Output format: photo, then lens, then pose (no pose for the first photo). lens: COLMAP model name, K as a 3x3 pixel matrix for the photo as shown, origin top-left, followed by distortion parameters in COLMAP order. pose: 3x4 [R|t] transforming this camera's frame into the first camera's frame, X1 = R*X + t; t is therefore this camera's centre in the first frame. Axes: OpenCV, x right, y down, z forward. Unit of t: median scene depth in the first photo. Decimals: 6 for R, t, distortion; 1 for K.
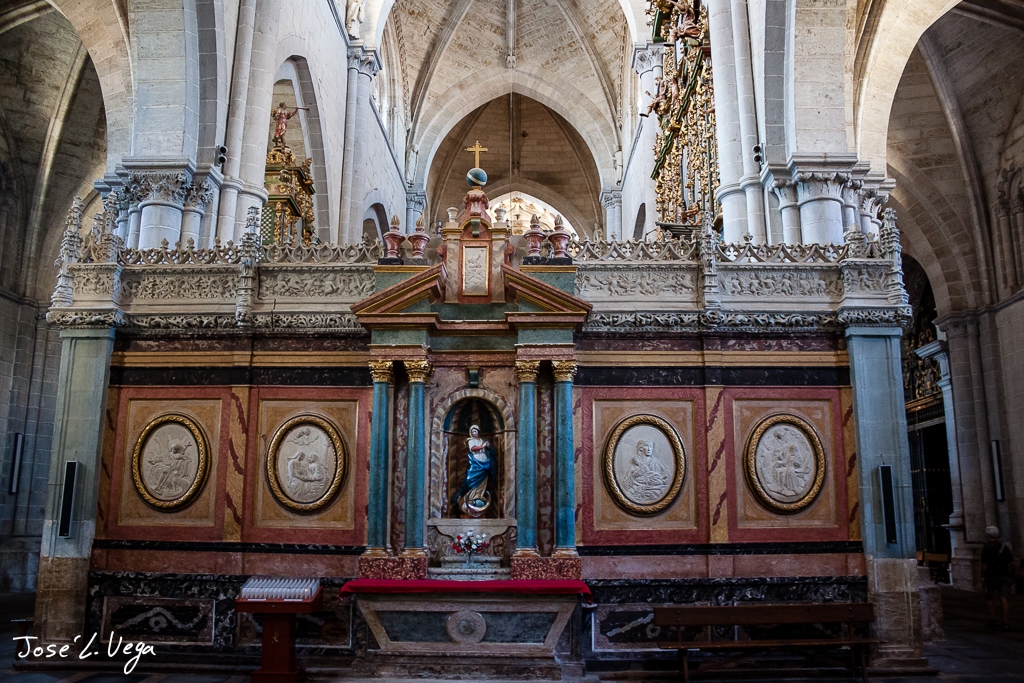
lens RADIAL K [[855.0, 0, 525.5], [0, 855.0, 345.8], [0, 0, 1]] dist [-0.160374, 0.138286]
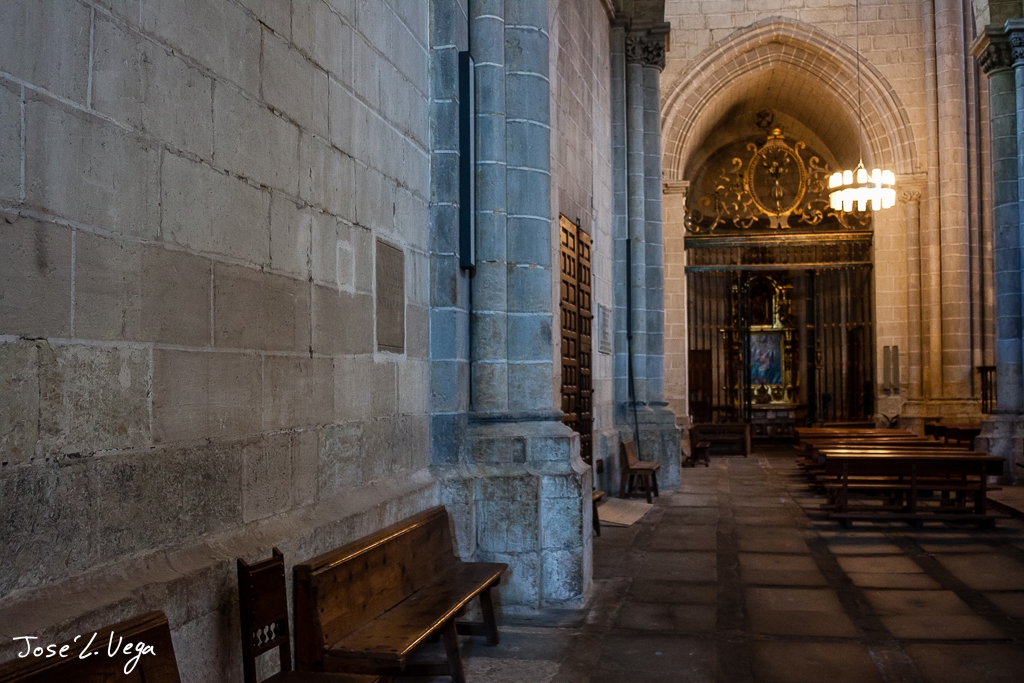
lens RADIAL K [[1182.9, 0, 512.0], [0, 1182.9, 341.5], [0, 0, 1]] dist [-0.115769, 0.191107]
pose [[0.987525, -0.013673, -0.156866, -0.491847], [0.040921, 0.984279, 0.171813, 0.122042], [0.152051, -0.176089, 0.972560, 0.543408]]
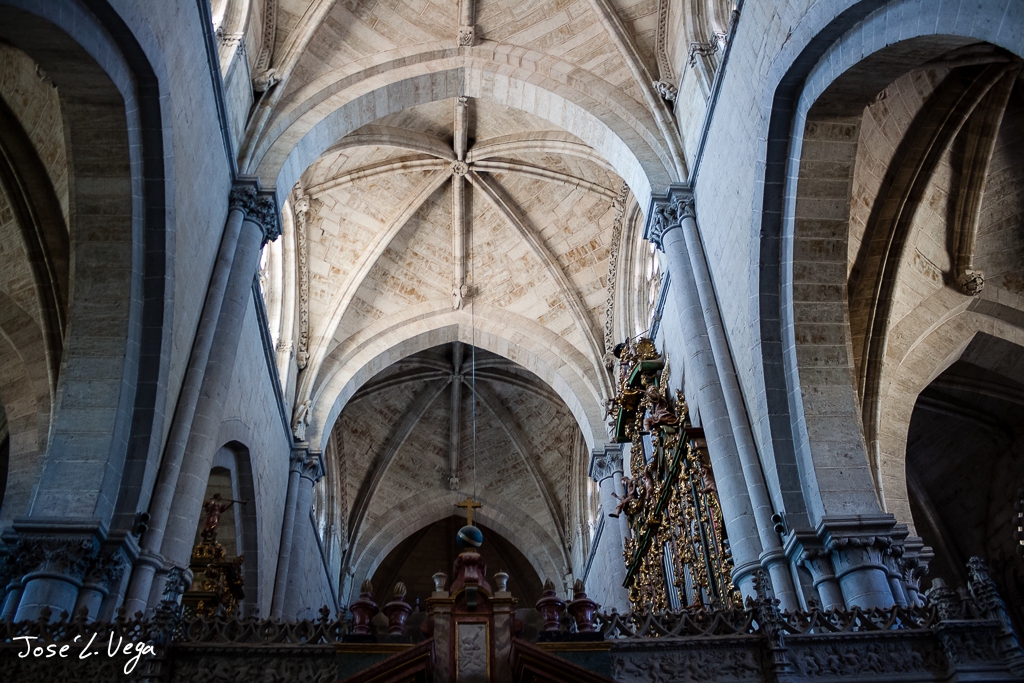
lens RADIAL K [[855.0, 0, 525.5], [0, 855.0, 345.8], [0, 0, 1]] dist [-0.160374, 0.138286]
pose [[0.996143, 0.014025, 0.086617, -0.063799], [0.030641, 0.869398, -0.493161, 0.032365], [-0.082222, 0.493913, 0.865615, 0.183647]]
